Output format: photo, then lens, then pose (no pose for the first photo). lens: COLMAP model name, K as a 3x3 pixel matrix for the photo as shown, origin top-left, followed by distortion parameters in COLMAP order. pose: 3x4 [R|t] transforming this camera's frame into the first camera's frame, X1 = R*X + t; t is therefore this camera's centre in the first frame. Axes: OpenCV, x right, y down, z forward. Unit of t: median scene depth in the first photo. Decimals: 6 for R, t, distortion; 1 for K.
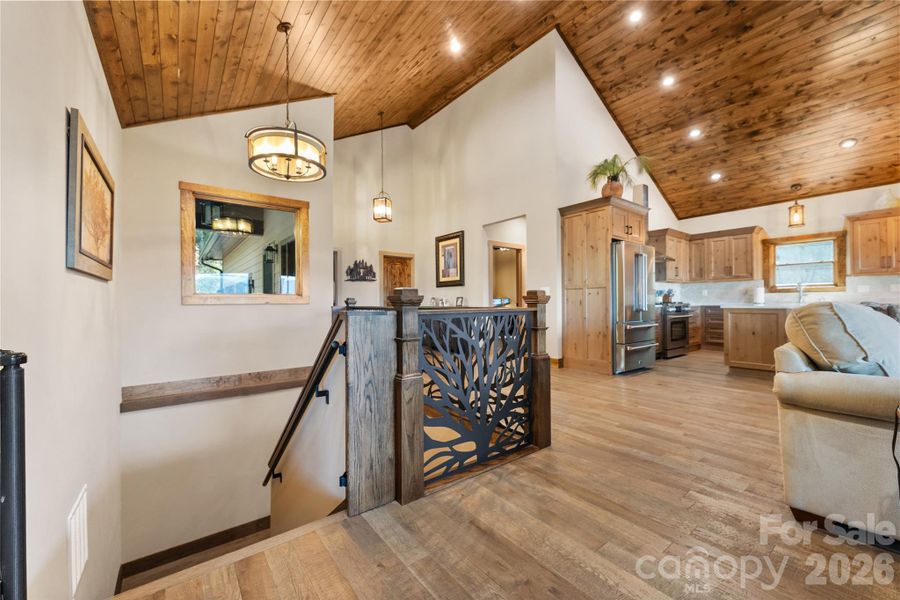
lens RADIAL K [[356.1, 0, 450.0], [0, 356.1, 300.0], [0, 0, 1]] dist [0.000385, 0.000154]
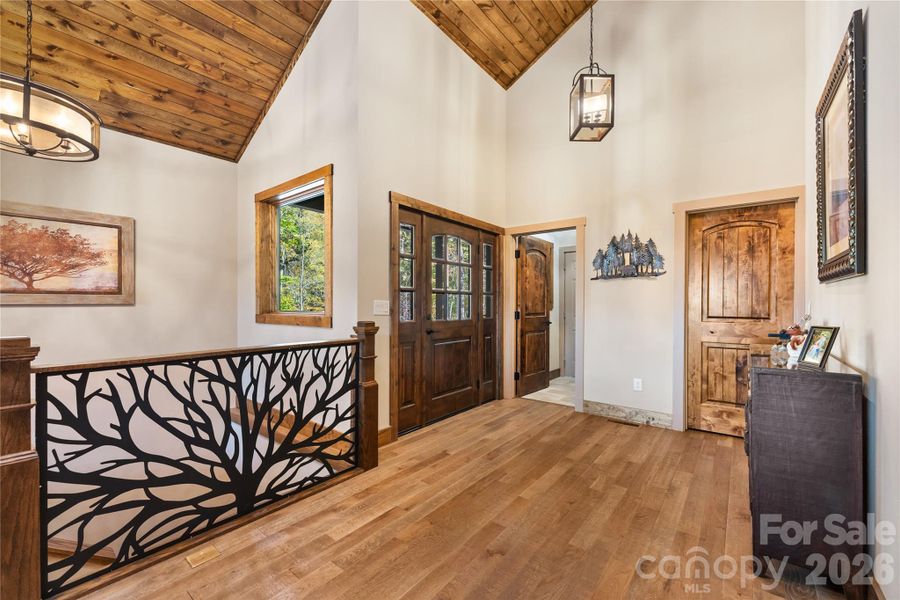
lens RADIAL K [[368.1, 0, 450.0], [0, 368.1, 300.0], [0, 0, 1]] dist [-0.001081, -0.000101]
pose [[0.246831, 0.004443, -0.969048, 0.189687], [0.006348, 0.999961, 0.006202, -0.030741], [0.969038, -0.007683, 0.246793, 0.729274]]
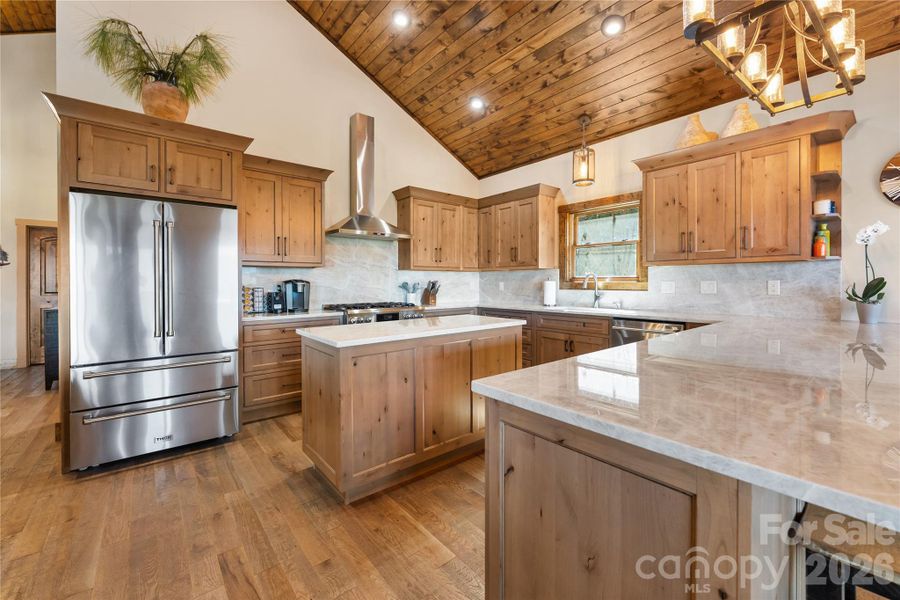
lens RADIAL K [[364.0, 0, 455.4], [0, 364.0, 281.7], [0, 0, 1]] dist [0.000021, -0.000179]
pose [[0.999113, 0.004133, 0.041903, 0.668159], [-0.004515, 0.999949, 0.009033, -0.038034], [-0.041863, -0.009214, 0.999081, 0.348247]]
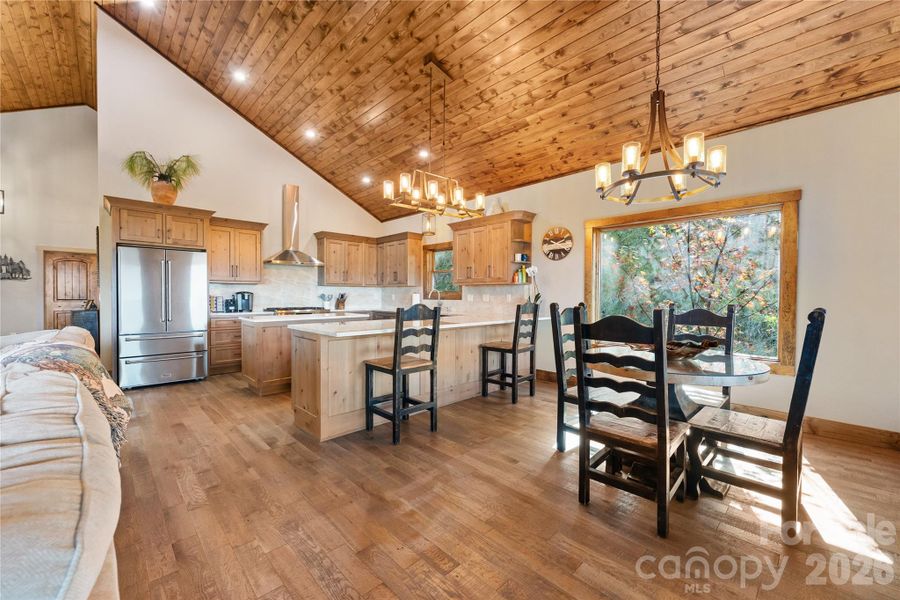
lens RADIAL K [[356.1, 0, 450.0], [0, 356.1, 300.0], [0, 0, 1]] dist [0.000385, 0.000154]
pose [[0.993902, 0.010793, 0.109736, 0.852127], [-0.013360, 0.999653, 0.022681, -0.041007], [-0.109453, -0.024008, 0.993702, -0.005700]]
